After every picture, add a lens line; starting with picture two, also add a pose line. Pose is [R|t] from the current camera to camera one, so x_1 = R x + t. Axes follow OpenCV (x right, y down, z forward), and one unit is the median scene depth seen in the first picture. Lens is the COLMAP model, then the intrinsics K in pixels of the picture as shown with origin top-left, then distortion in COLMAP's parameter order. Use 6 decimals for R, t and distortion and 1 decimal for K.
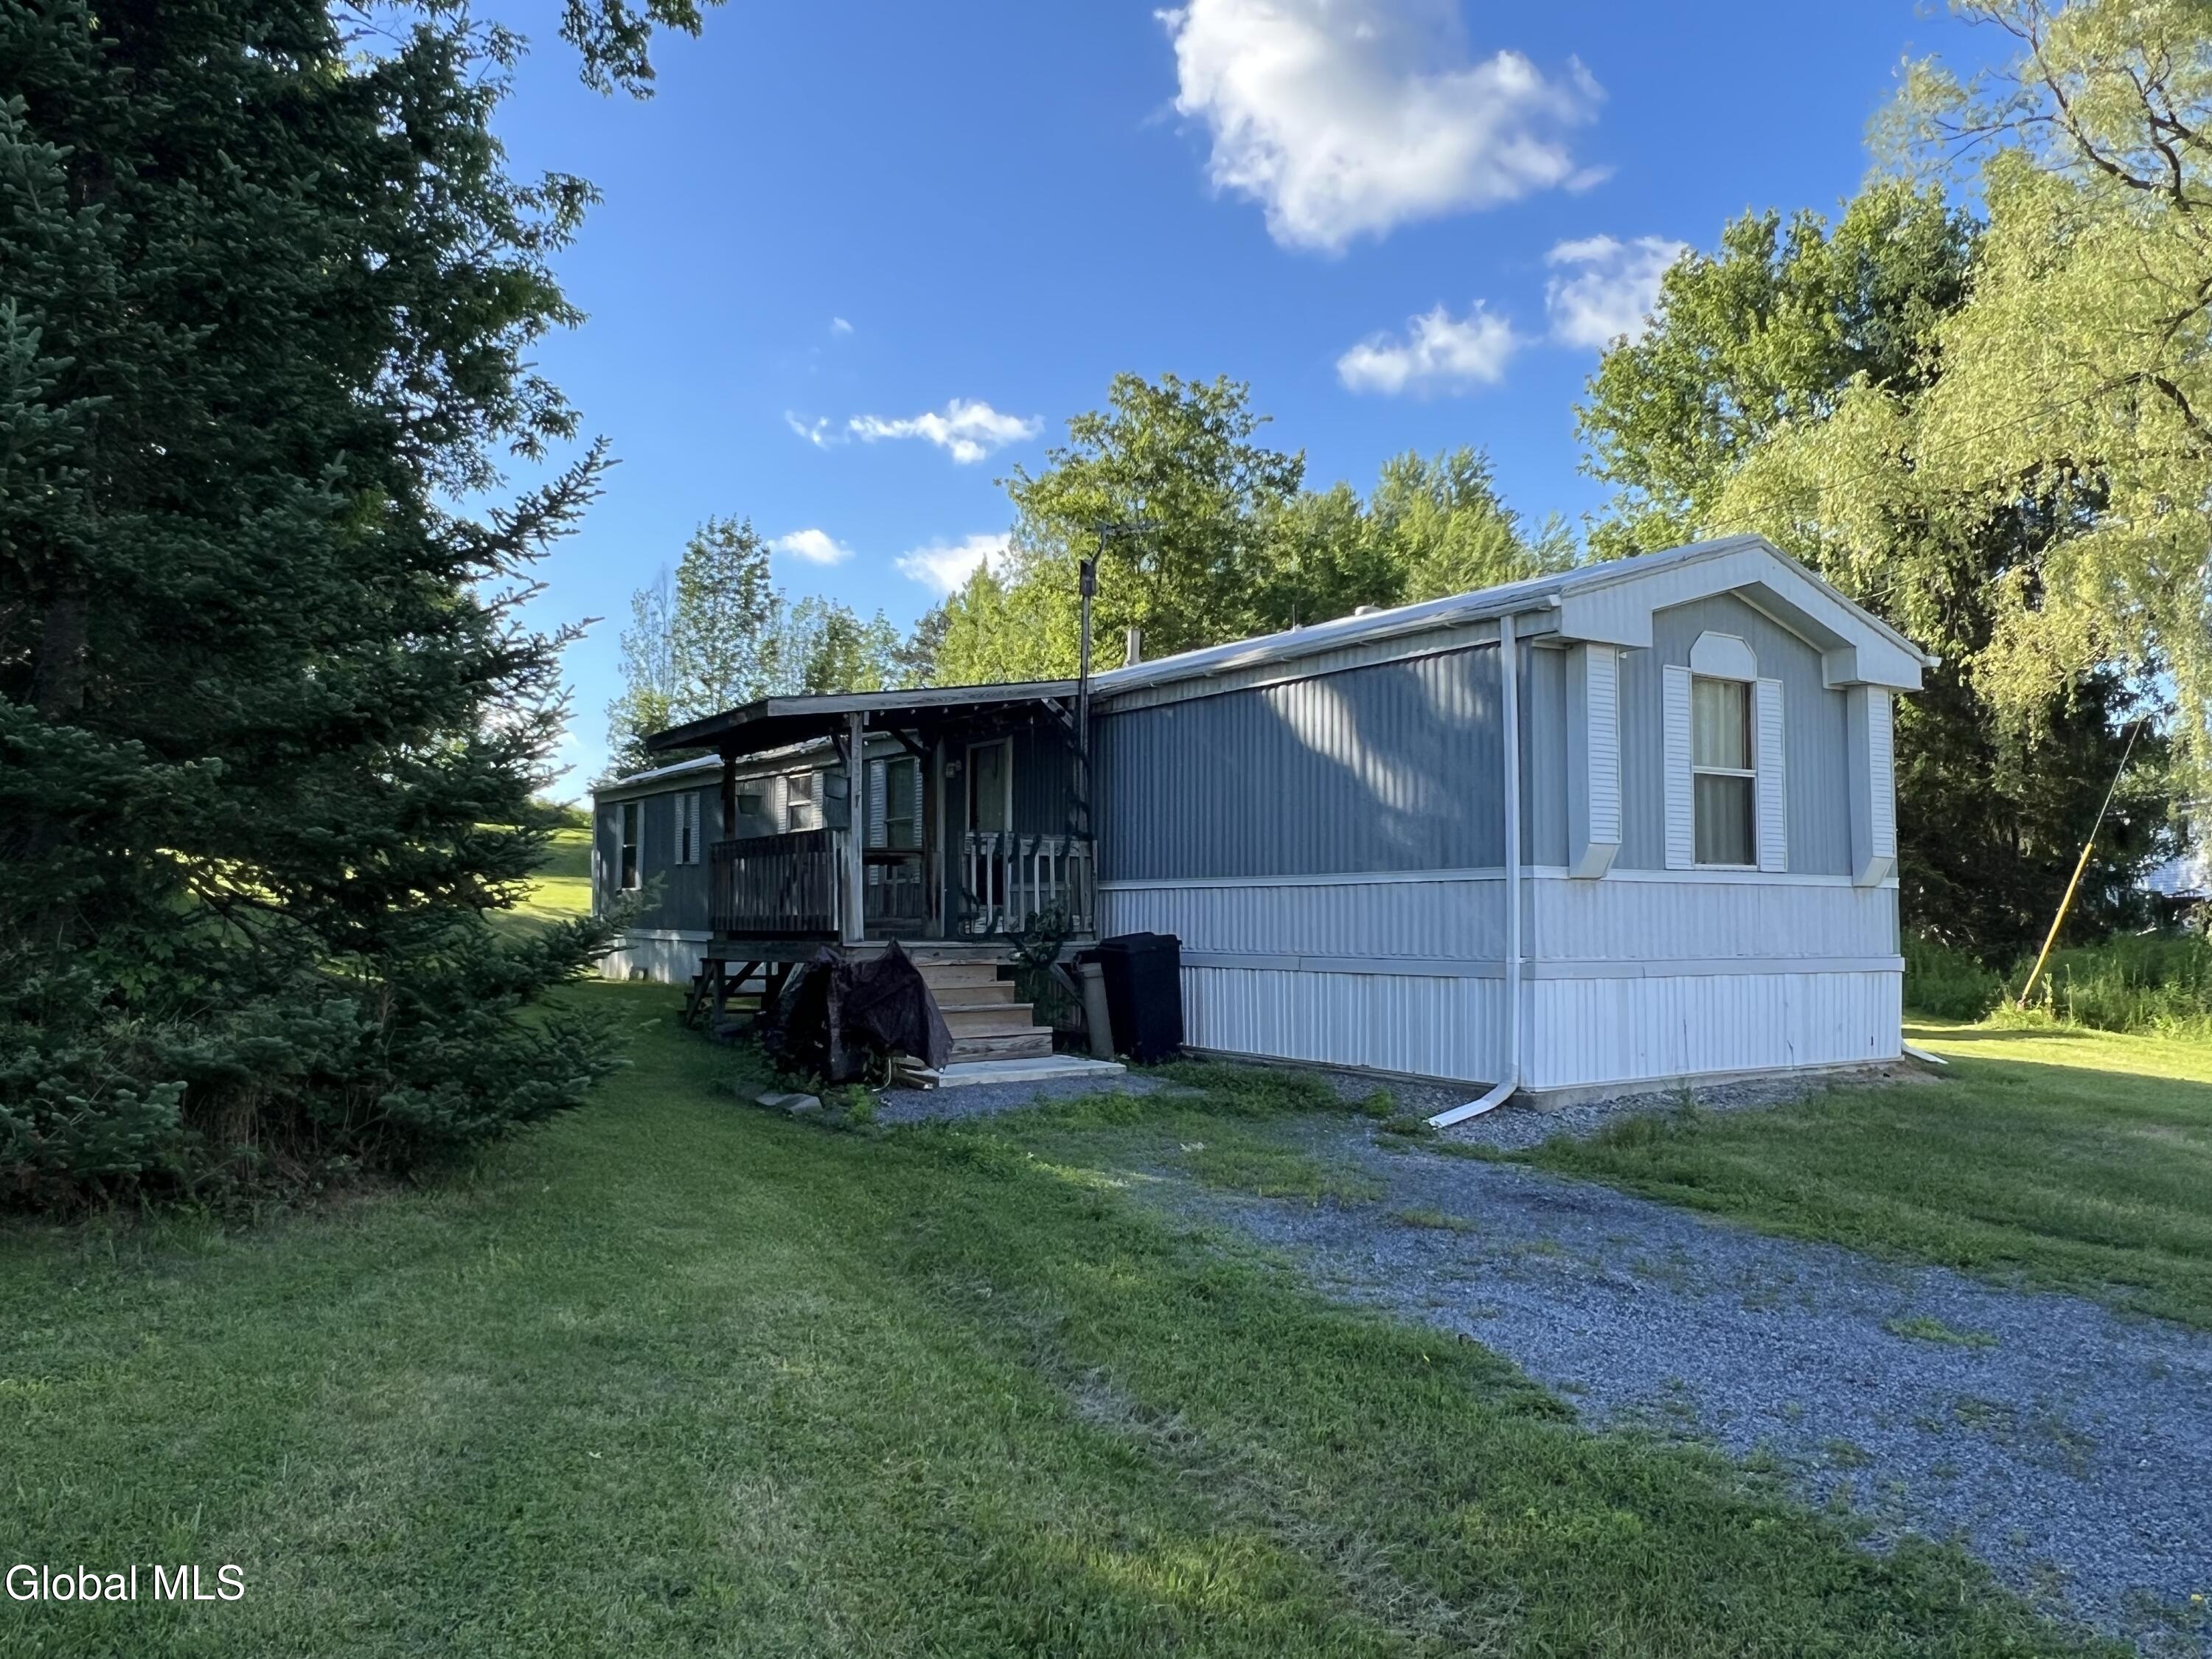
lens RADIAL K [[1618.8, 0, 1103.9], [0, 1618.8, 820.5], [0, 0, 1]] dist [-0.022843, 0.006325]
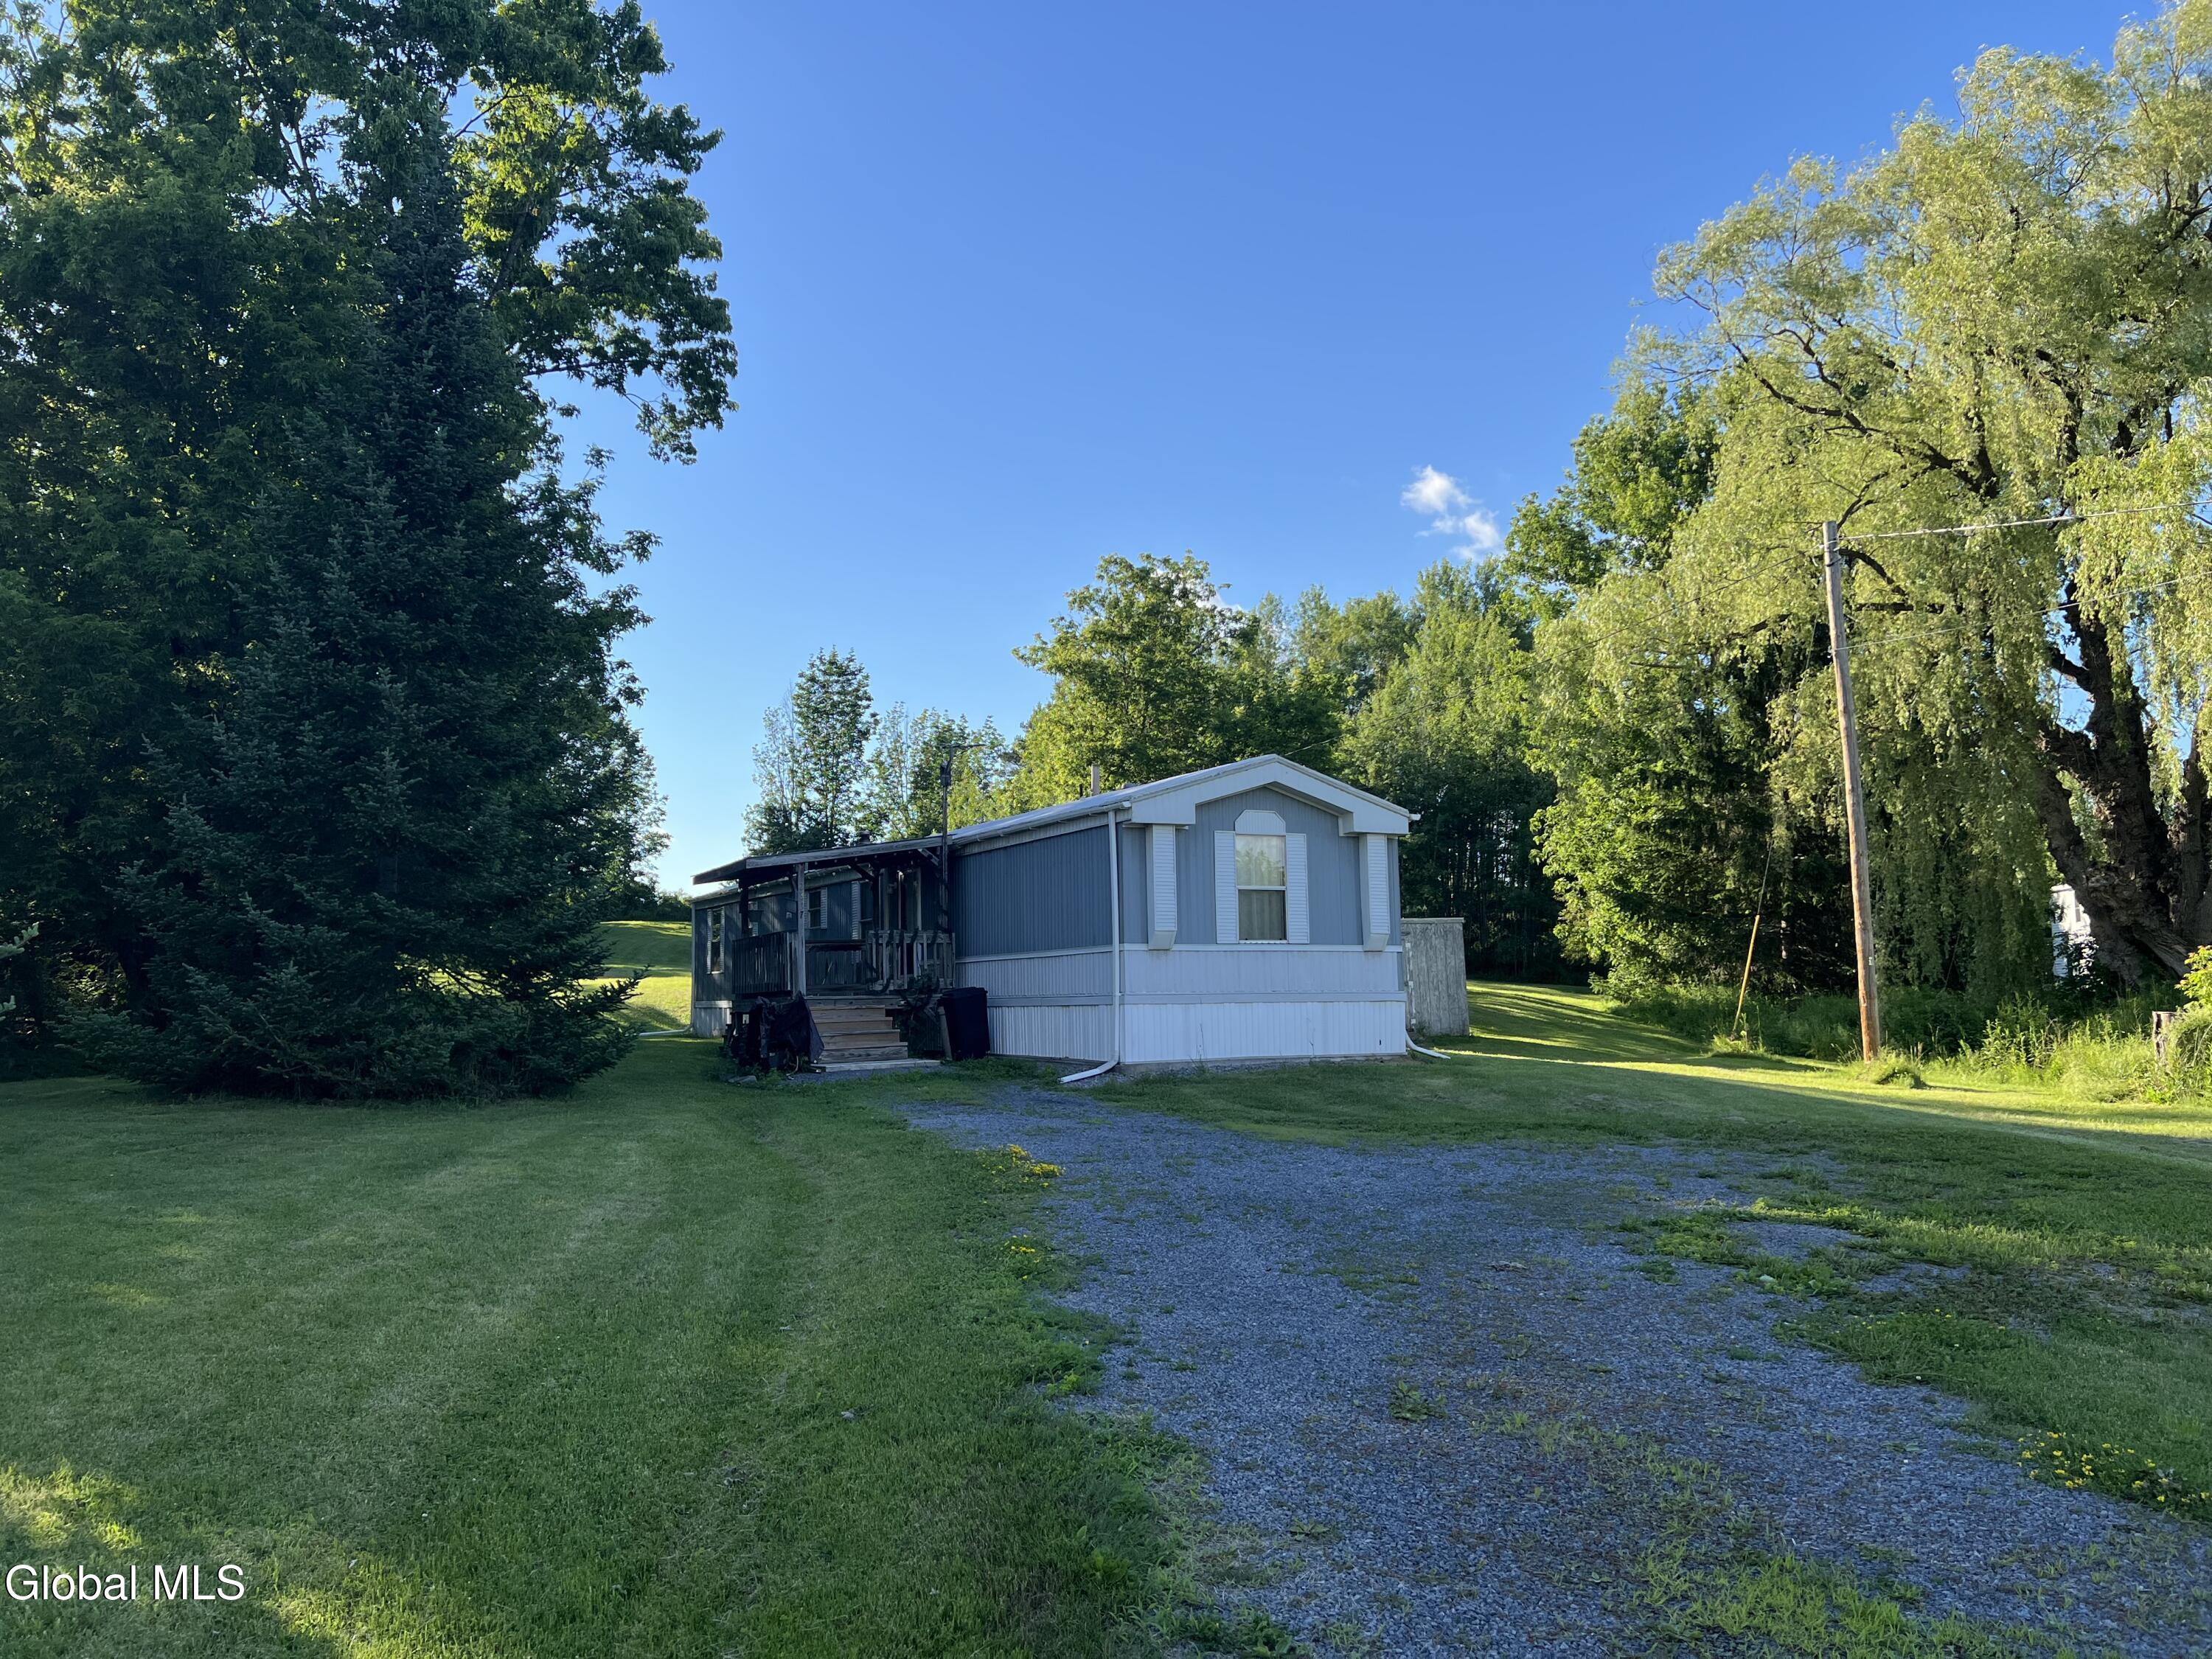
lens RADIAL K [[1700.9, 0, 1111.3], [0, 1700.9, 833.3], [0, 0, 1]] dist [0.090721, -0.075488]
pose [[0.993962, -0.029624, -0.105652, 0.346406], [0.025620, 0.998909, -0.039056, -0.017822], [0.106694, 0.036113, 0.993636, -0.730386]]
